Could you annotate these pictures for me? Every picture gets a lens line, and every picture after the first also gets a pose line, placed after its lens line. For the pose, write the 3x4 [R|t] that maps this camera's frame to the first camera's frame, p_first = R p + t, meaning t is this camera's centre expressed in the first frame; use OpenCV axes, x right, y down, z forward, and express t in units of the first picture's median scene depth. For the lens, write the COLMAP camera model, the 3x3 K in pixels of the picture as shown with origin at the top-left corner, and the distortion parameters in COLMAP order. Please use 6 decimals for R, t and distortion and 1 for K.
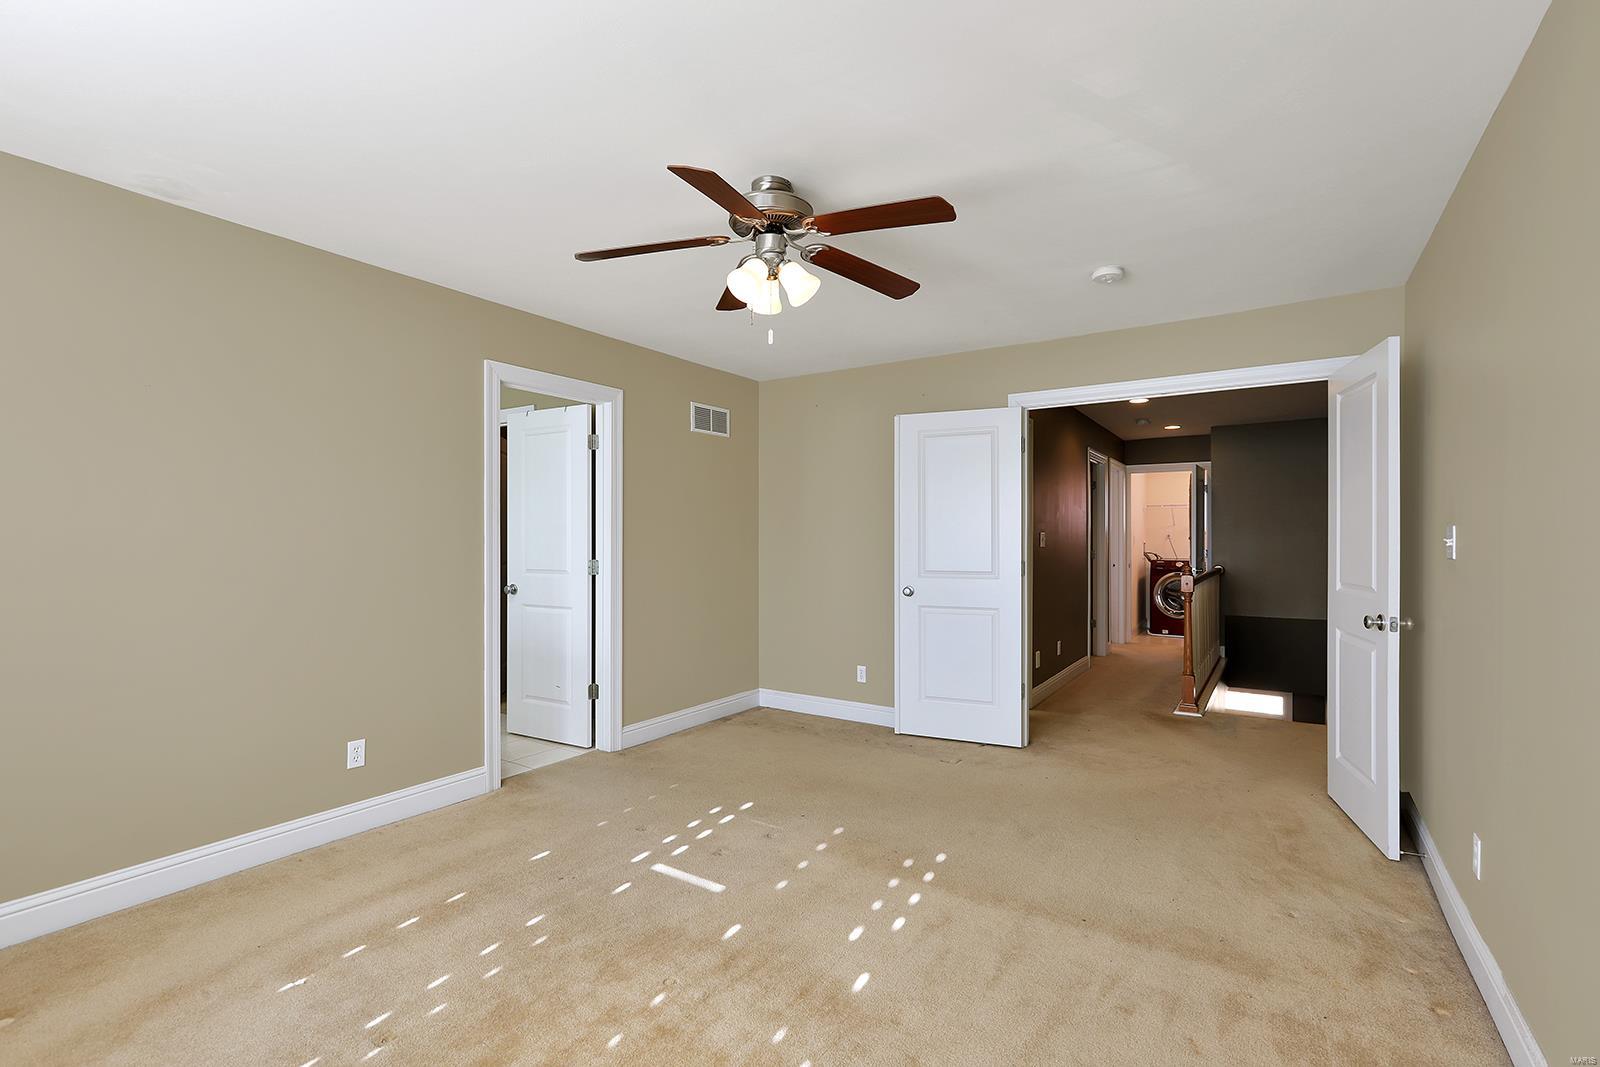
lens RADIAL K [[719.7, 0, 804.8], [0, 719.7, 537.0], [0, 0, 1]] dist [0.002314, 0.000328]
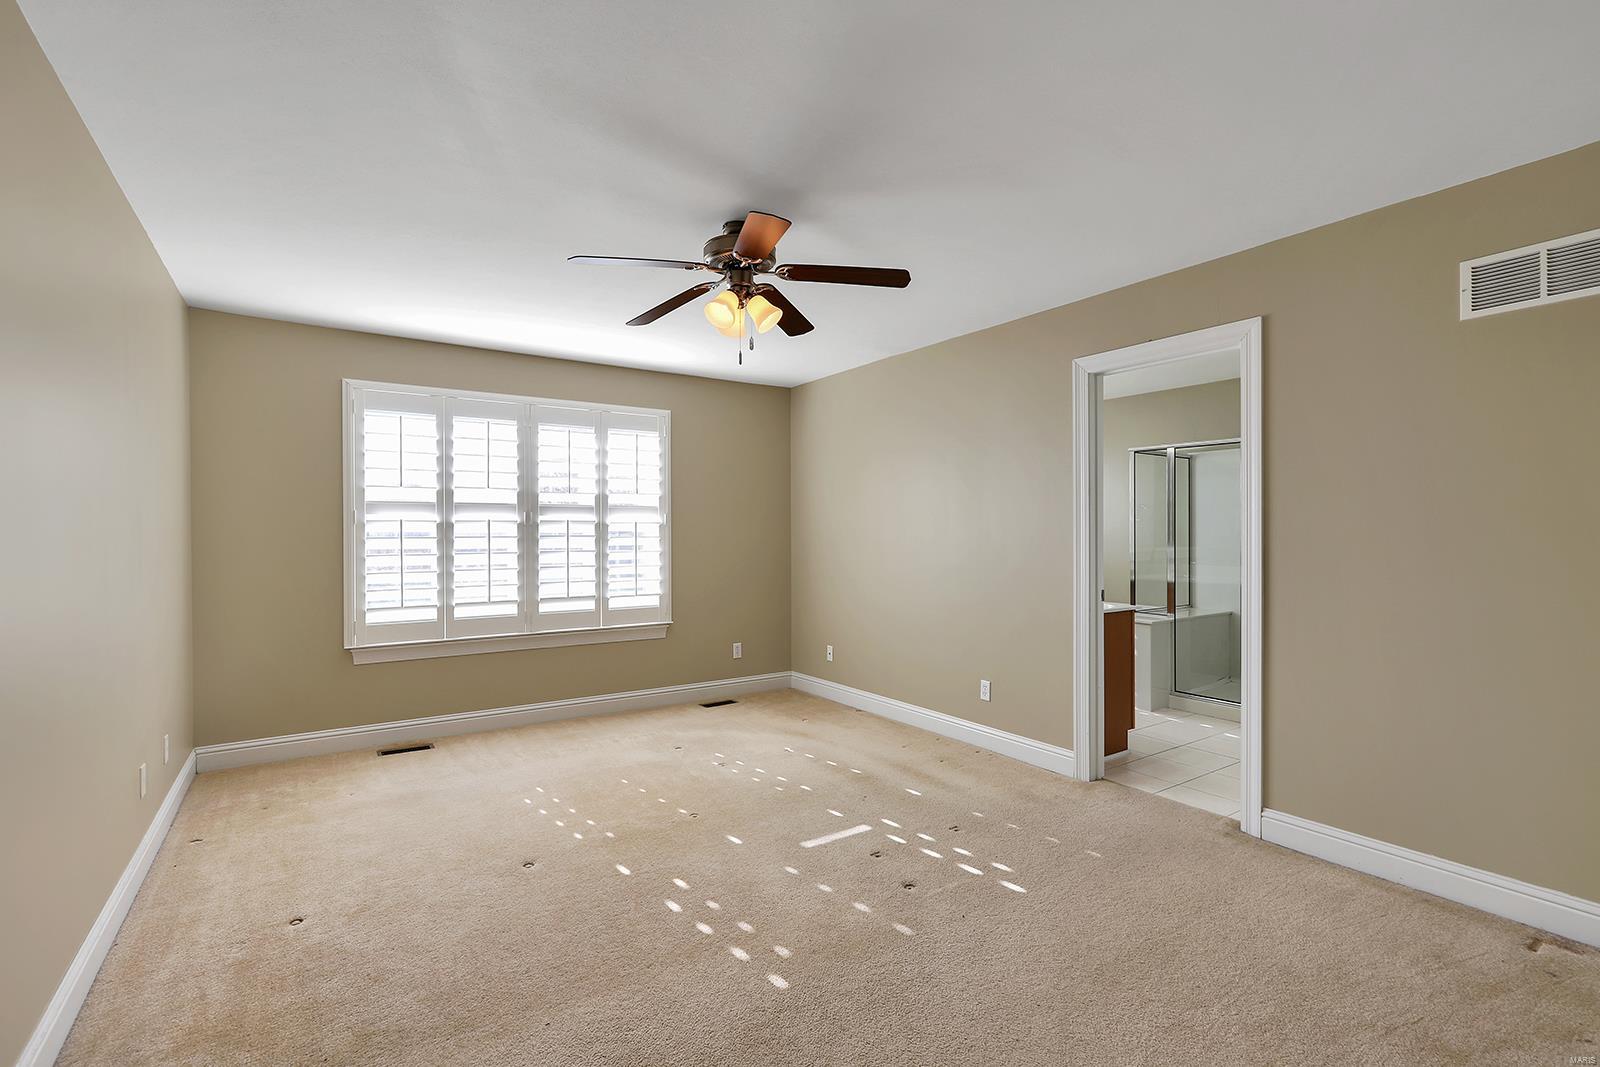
lens RADIAL K [[719.7, 0, 804.8], [0, 719.7, 537.0], [0, 0, 1]] dist [0.002314, 0.000328]
pose [[-0.387854, -0.002481, -0.921717, 0.712014], [0.000188, 0.999996, -0.002770, 0.009827], [0.921721, -0.001248, -0.387852, 1.112890]]
